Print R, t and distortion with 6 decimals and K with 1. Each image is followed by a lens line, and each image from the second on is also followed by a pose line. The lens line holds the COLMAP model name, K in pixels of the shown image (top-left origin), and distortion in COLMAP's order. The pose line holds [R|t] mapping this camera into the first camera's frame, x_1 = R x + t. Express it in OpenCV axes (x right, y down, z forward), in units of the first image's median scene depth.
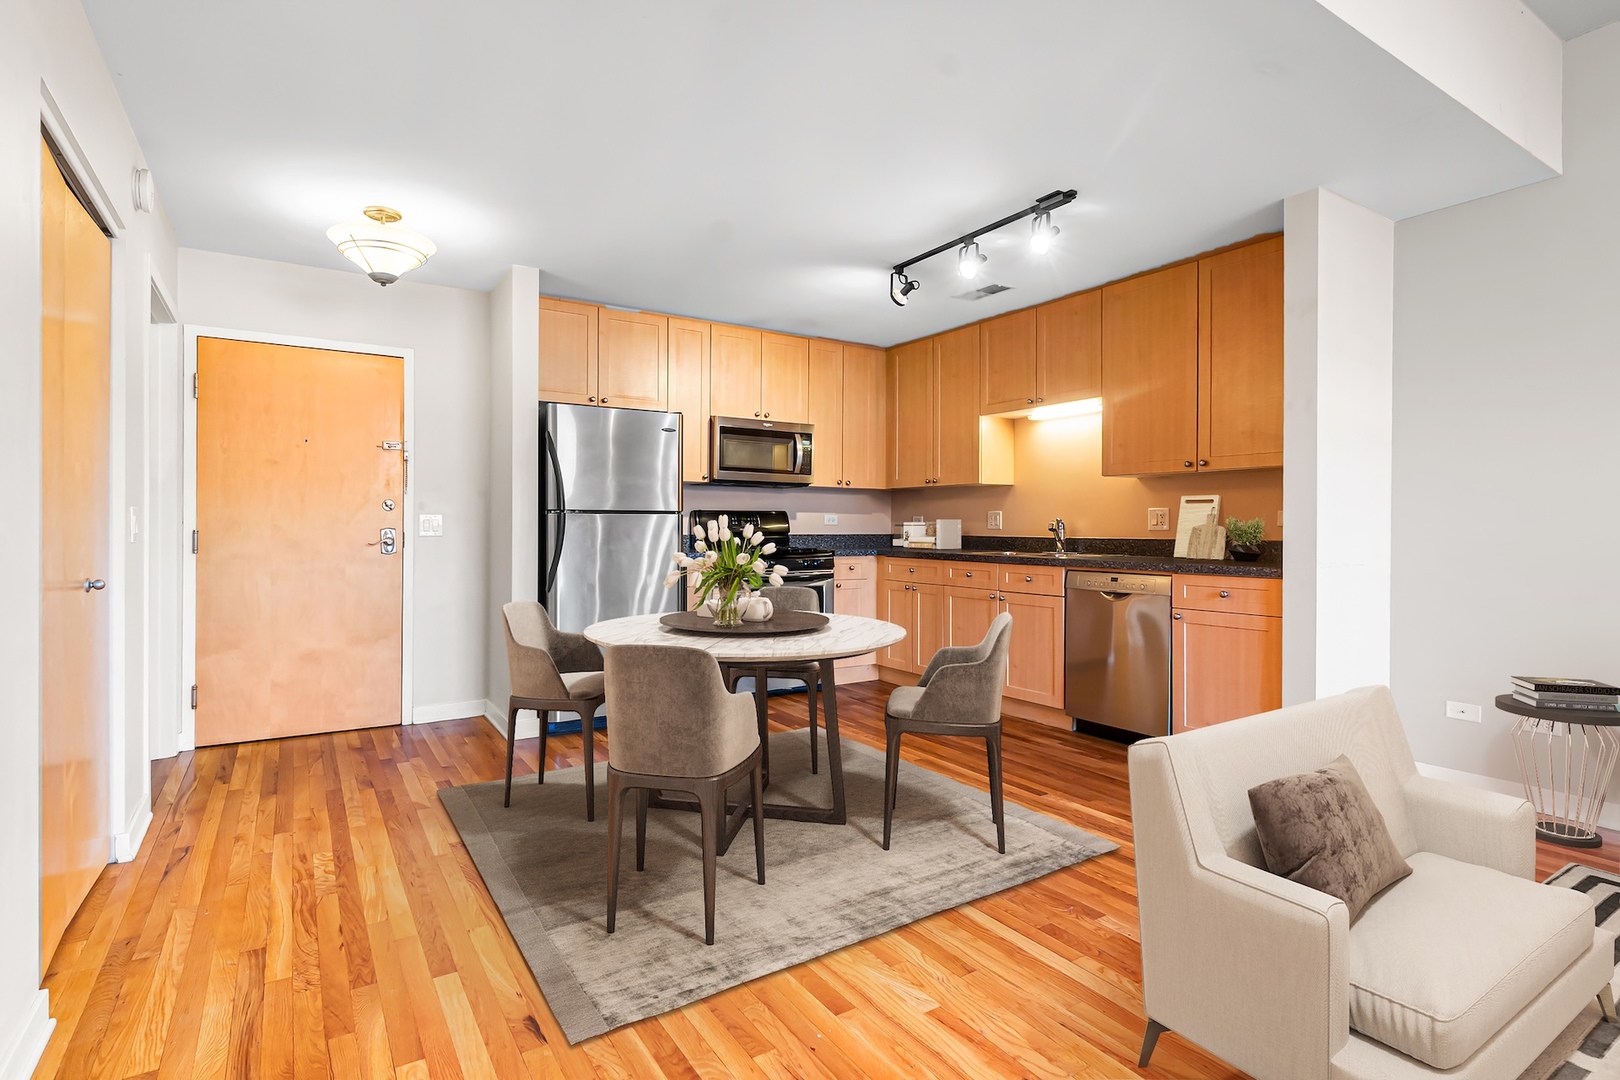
lens RADIAL K [[791.0, 0, 802.8], [0, 791.0, 529.1], [0, 0, 1]] dist [-0.007904, -0.000823]
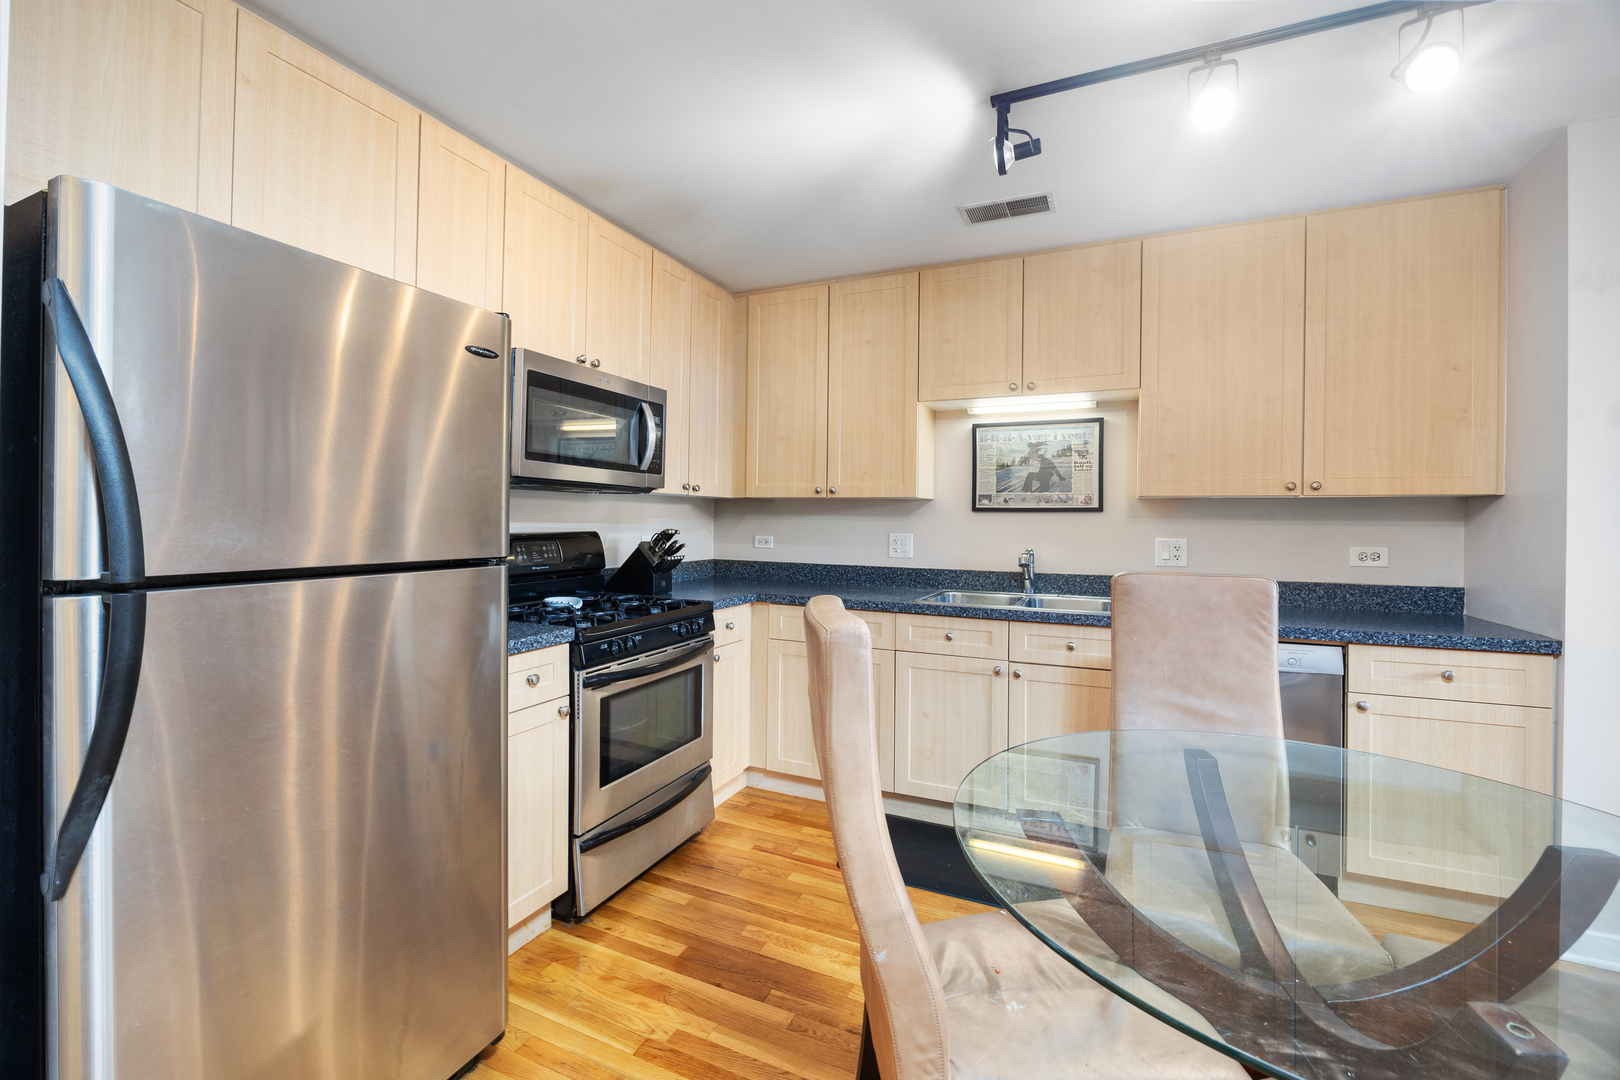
lens RADIAL K [[681.3, 0, 808.8], [0, 681.3, 522.1], [0, 0, 1]] dist [-0.001194, -0.000070]
pose [[0.839876, 0.004268, 0.542761, -0.272897], [-0.005086, 0.999987, 0.000006, -0.050560], [-0.542754, -0.002766, 0.839887, 0.781794]]
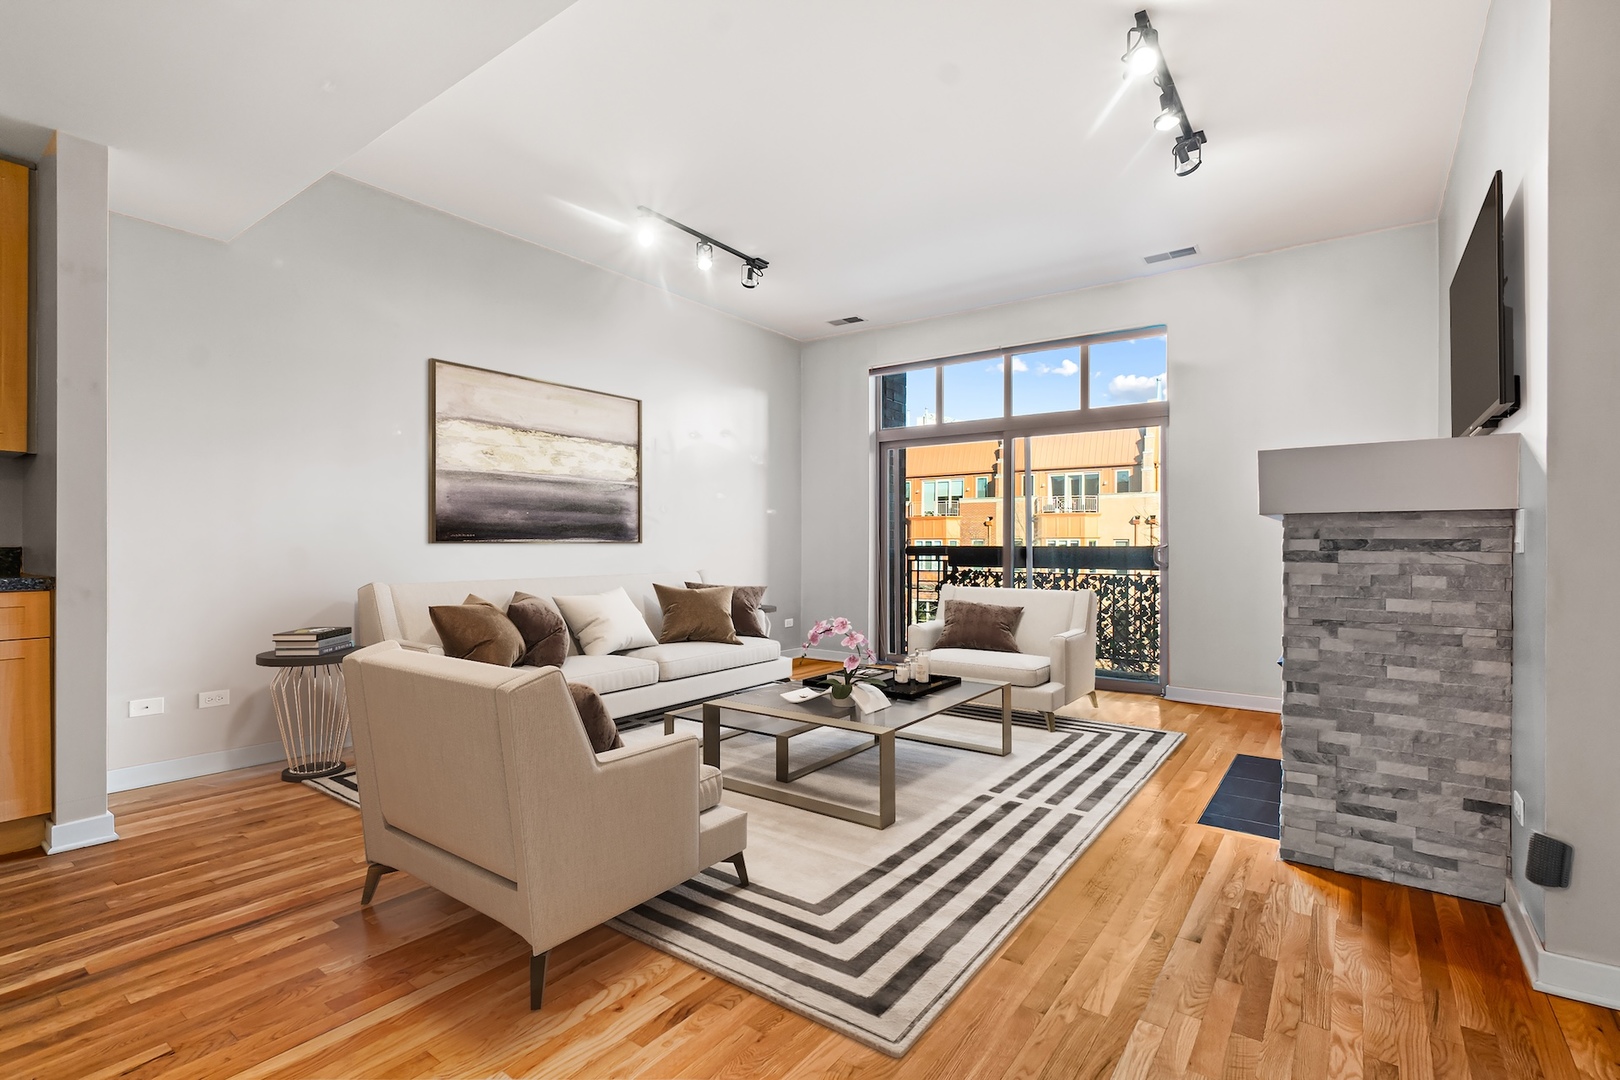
lens RADIAL K [[753.3, 0, 795.1], [0, 753.3, 548.8], [0, 0, 1]] dist [-0.013202, -0.000778]
pose [[-0.350741, -0.003140, 0.936467, -0.357215], [-0.004281, 0.999989, 0.001750, 0.014079], [-0.936463, -0.003395, -0.350750, 0.500093]]
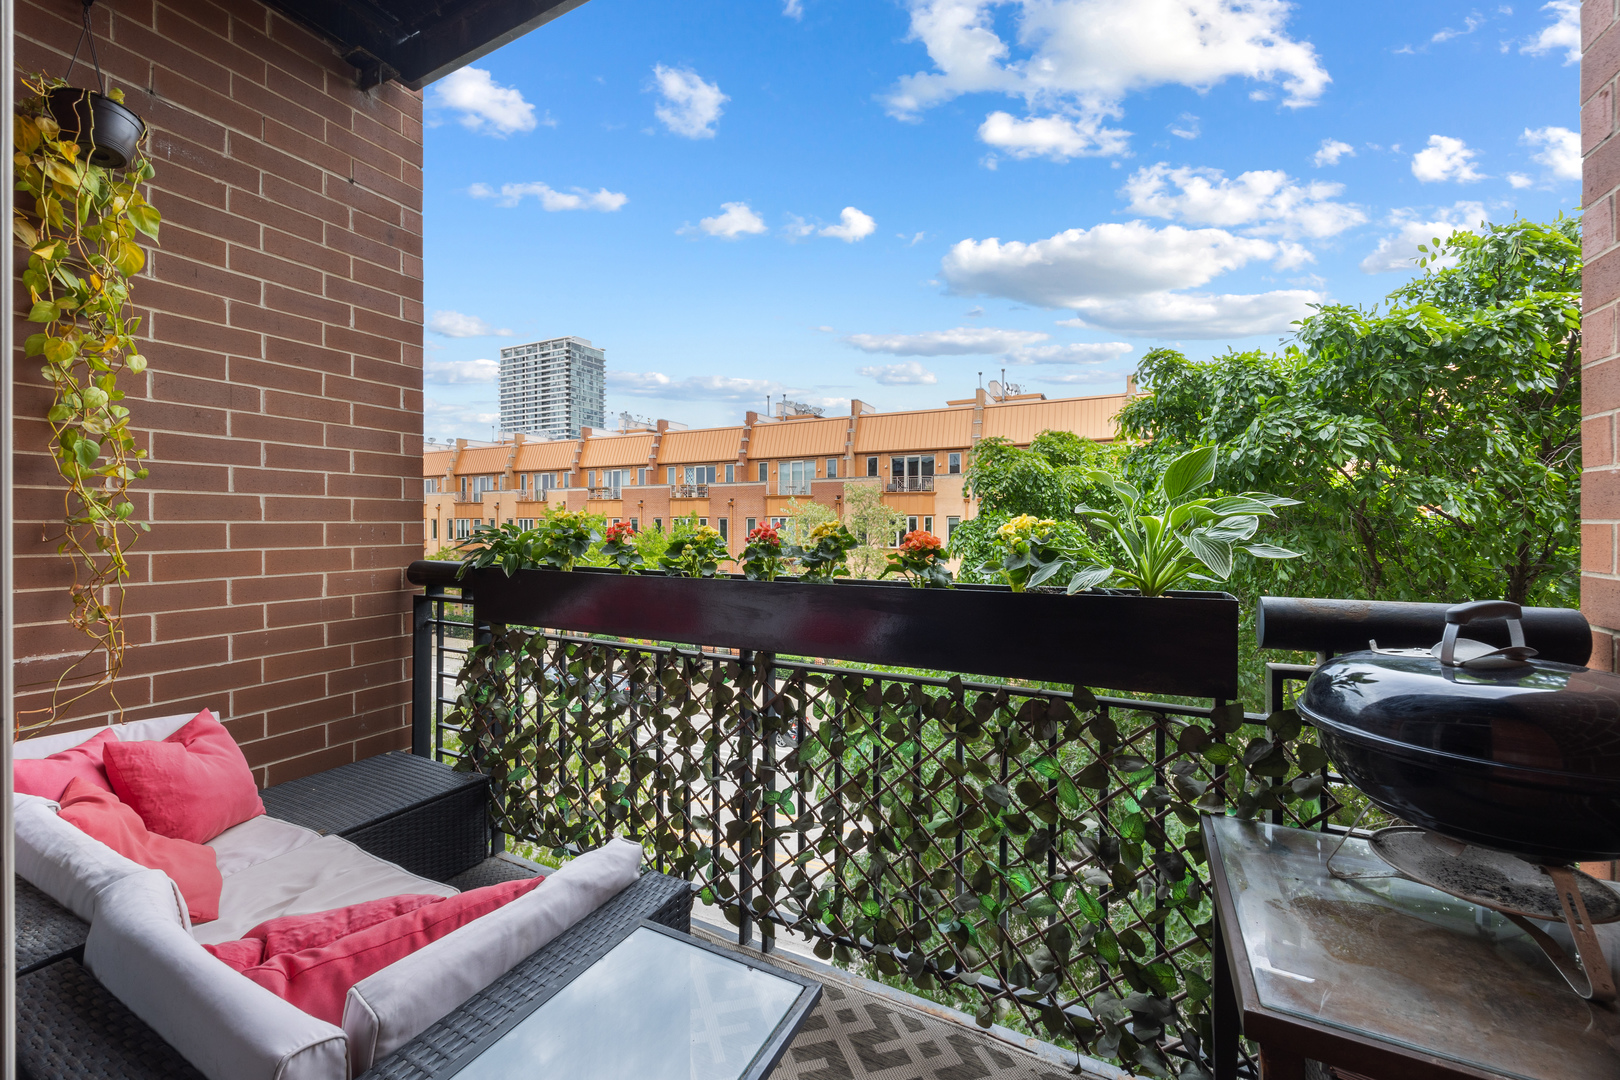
lens RADIAL K [[621.6, 0, 806.3], [0, 621.6, 508.2], [0, 0, 1]] dist [-0.000767, 0.000002]
pose [[-0.506384, 0.018747, 0.862104, 0.803102], [0.001272, 0.999779, -0.020994, -0.042221], [-0.862307, -0.009534, -0.506296, -0.685631]]
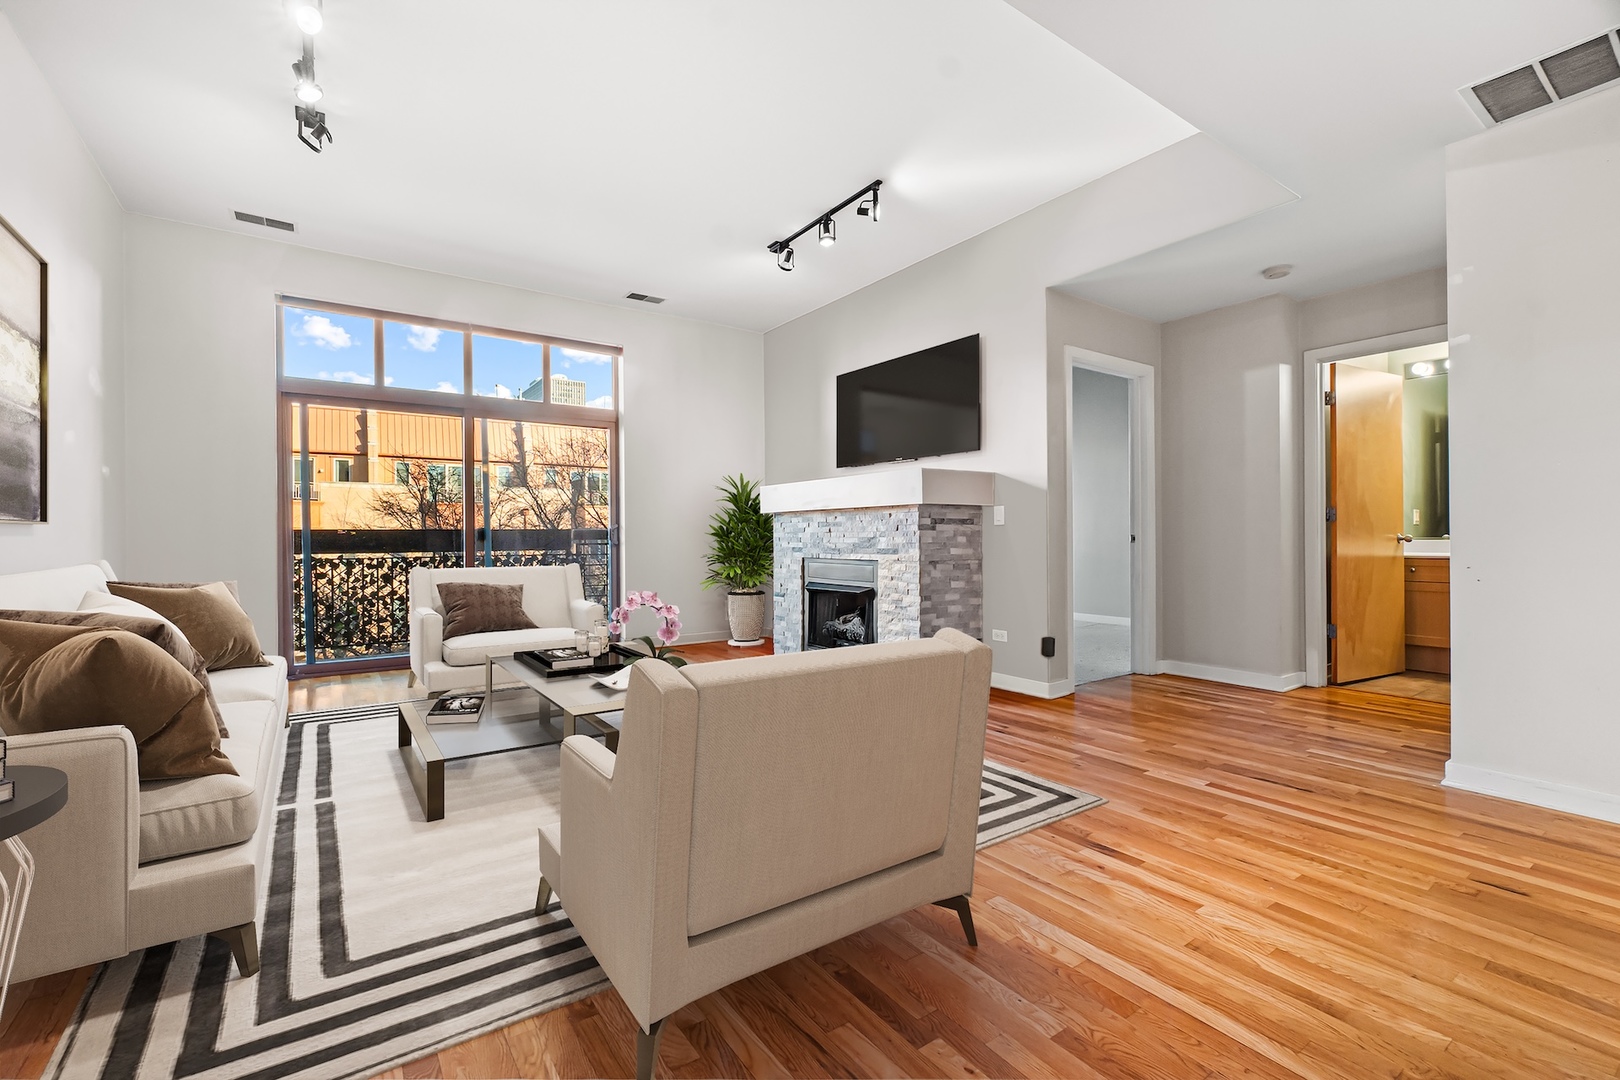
lens RADIAL K [[696.9, 0, 792.2], [0, 696.9, 535.6], [0, 0, 1]] dist [0.000072, 0.000033]
pose [[-0.999625, 0.006521, -0.026612, 0.391543], [0.006547, 0.999978, -0.000869, 0.034122], [0.026606, -0.001043, -0.999645, 1.006130]]
